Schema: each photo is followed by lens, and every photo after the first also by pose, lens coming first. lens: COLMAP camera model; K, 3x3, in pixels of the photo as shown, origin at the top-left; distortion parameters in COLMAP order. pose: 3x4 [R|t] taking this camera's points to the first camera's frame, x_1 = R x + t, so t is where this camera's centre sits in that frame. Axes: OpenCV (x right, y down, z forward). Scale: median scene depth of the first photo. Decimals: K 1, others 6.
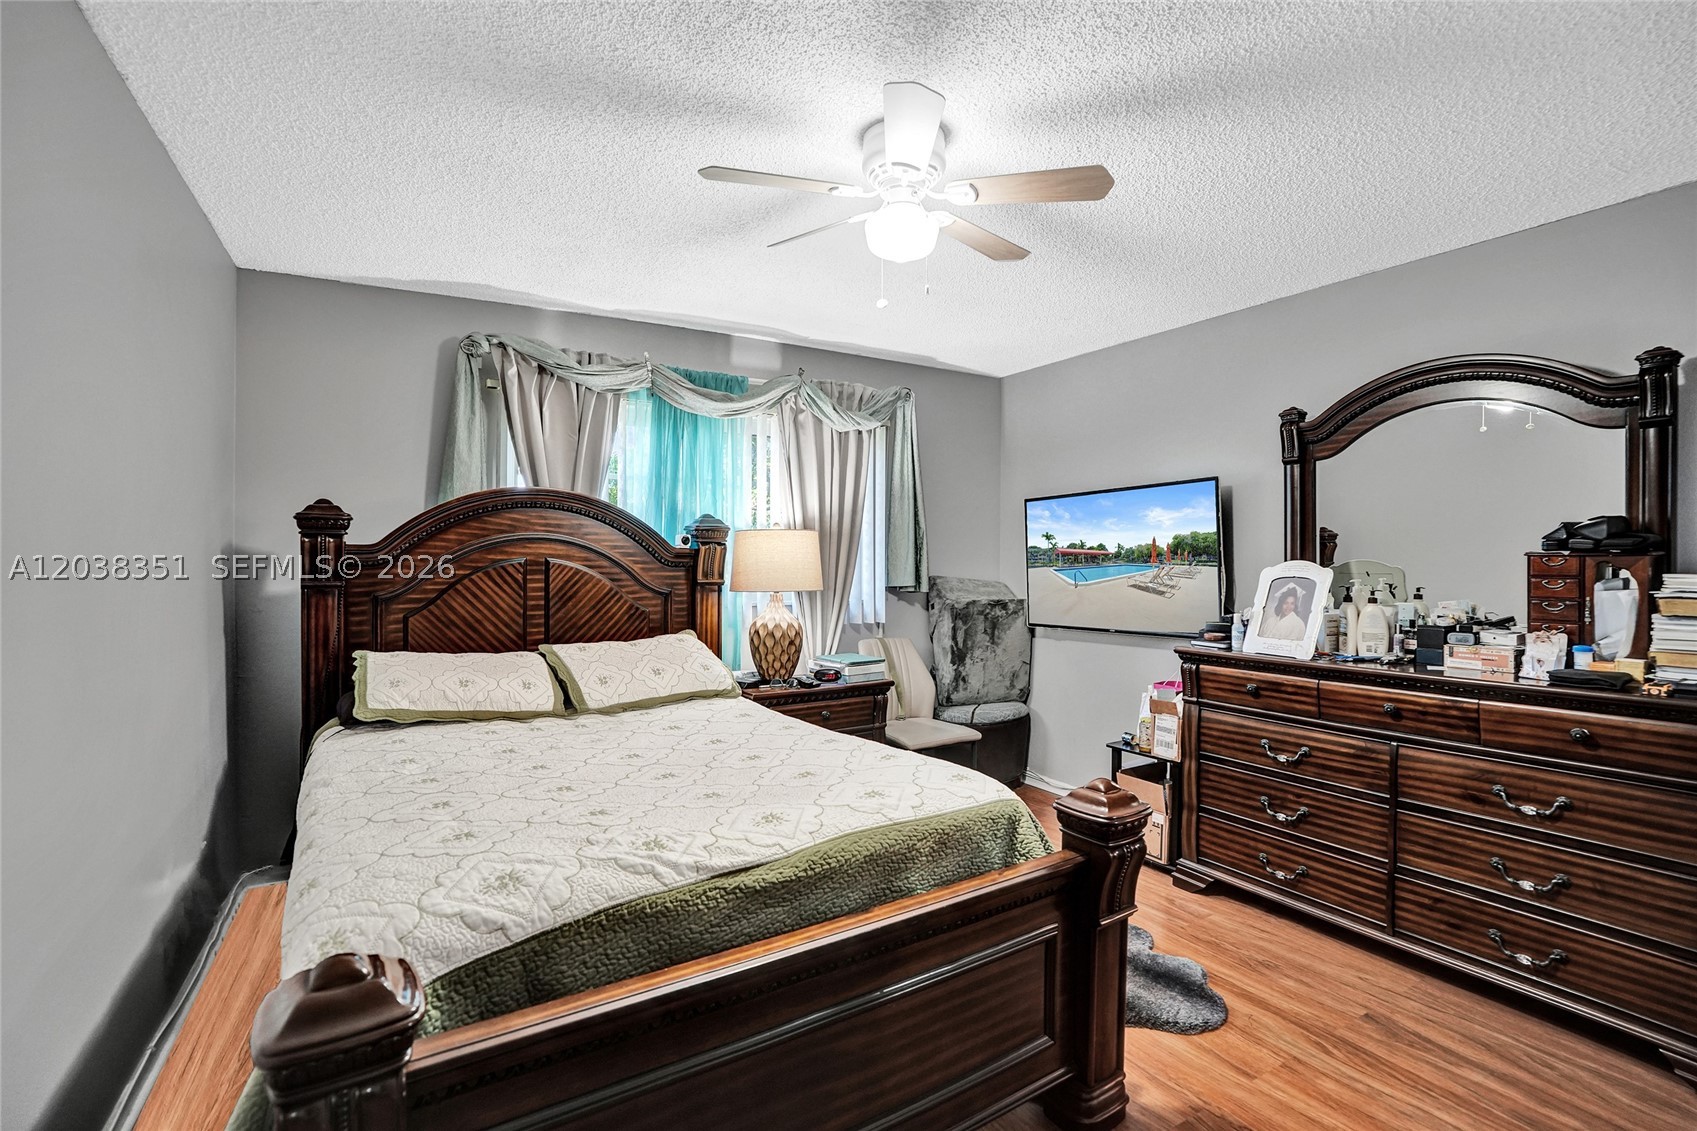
lens RADIAL K [[796.7, 0, 846.1], [0, 796.7, 559.6], [0, 0, 1]] dist [-0.069273, 0.027410]
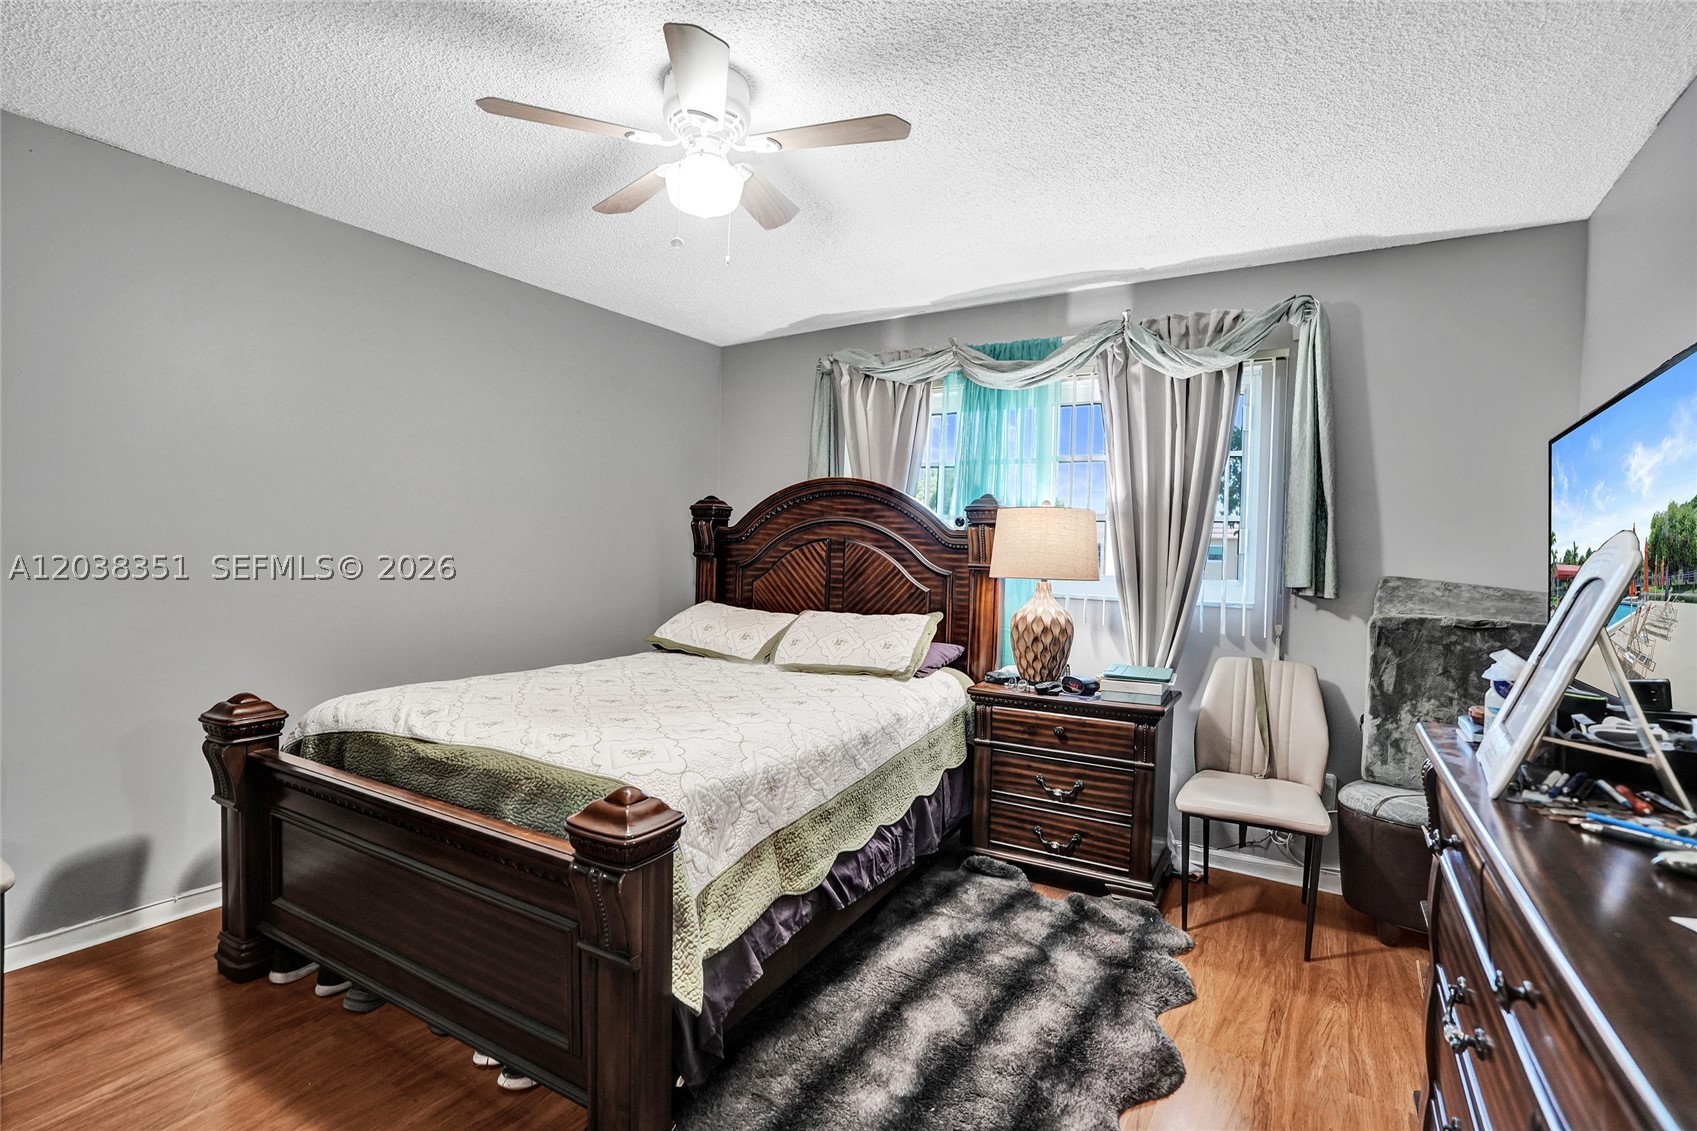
lens RADIAL K [[796.7, 0, 846.1], [0, 796.7, 559.6], [0, 0, 1]] dist [-0.069273, 0.027410]
pose [[0.457866, 0.020483, -0.888785, 0.546331], [-0.027313, 0.999587, 0.008966, 0.015355], [0.888601, 0.020171, 0.458237, 0.391193]]
